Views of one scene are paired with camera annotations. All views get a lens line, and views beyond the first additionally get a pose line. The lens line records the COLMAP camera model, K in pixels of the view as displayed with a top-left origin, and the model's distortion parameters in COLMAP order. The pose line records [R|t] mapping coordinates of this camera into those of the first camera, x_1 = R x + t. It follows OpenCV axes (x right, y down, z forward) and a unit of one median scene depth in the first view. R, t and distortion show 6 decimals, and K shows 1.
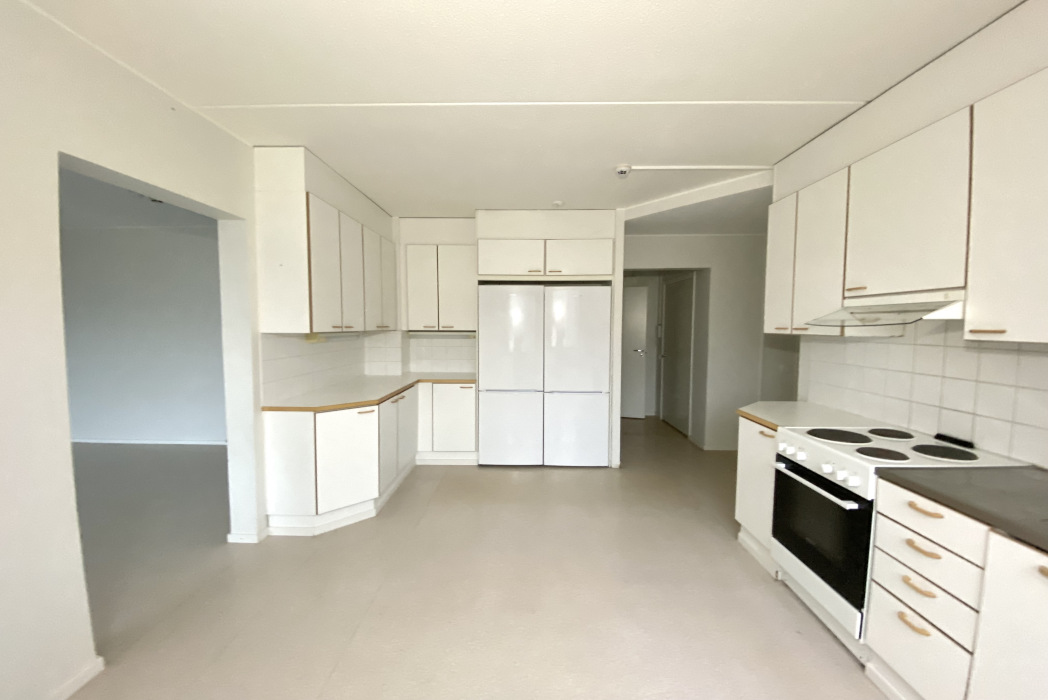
lens RADIAL K [[431.3, 0, 526.4], [0, 431.3, 352.1], [0, 0, 1]] dist [0.000735, -0.008407]
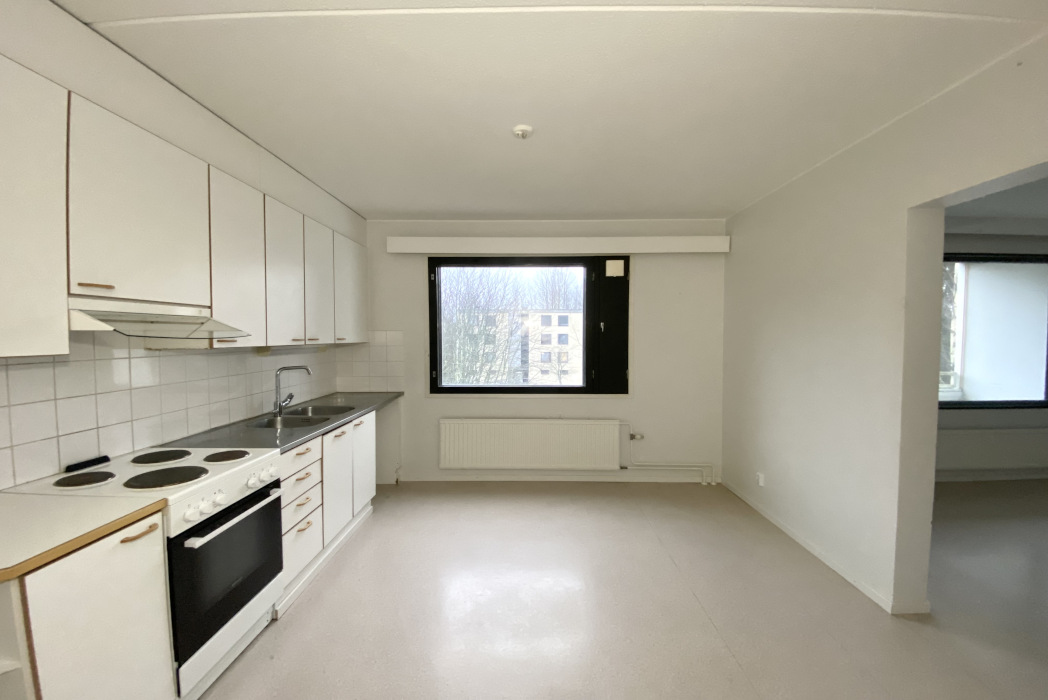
lens RADIAL K [[431.3, 0, 526.4], [0, 431.3, 352.1], [0, 0, 1]] dist [0.000735, -0.008407]
pose [[-0.999997, -0.000085, 0.002589, 0.062695], [0.000160, 0.995524, 0.094504, -0.117112], [-0.002585, 0.094504, -0.995521, 1.910341]]
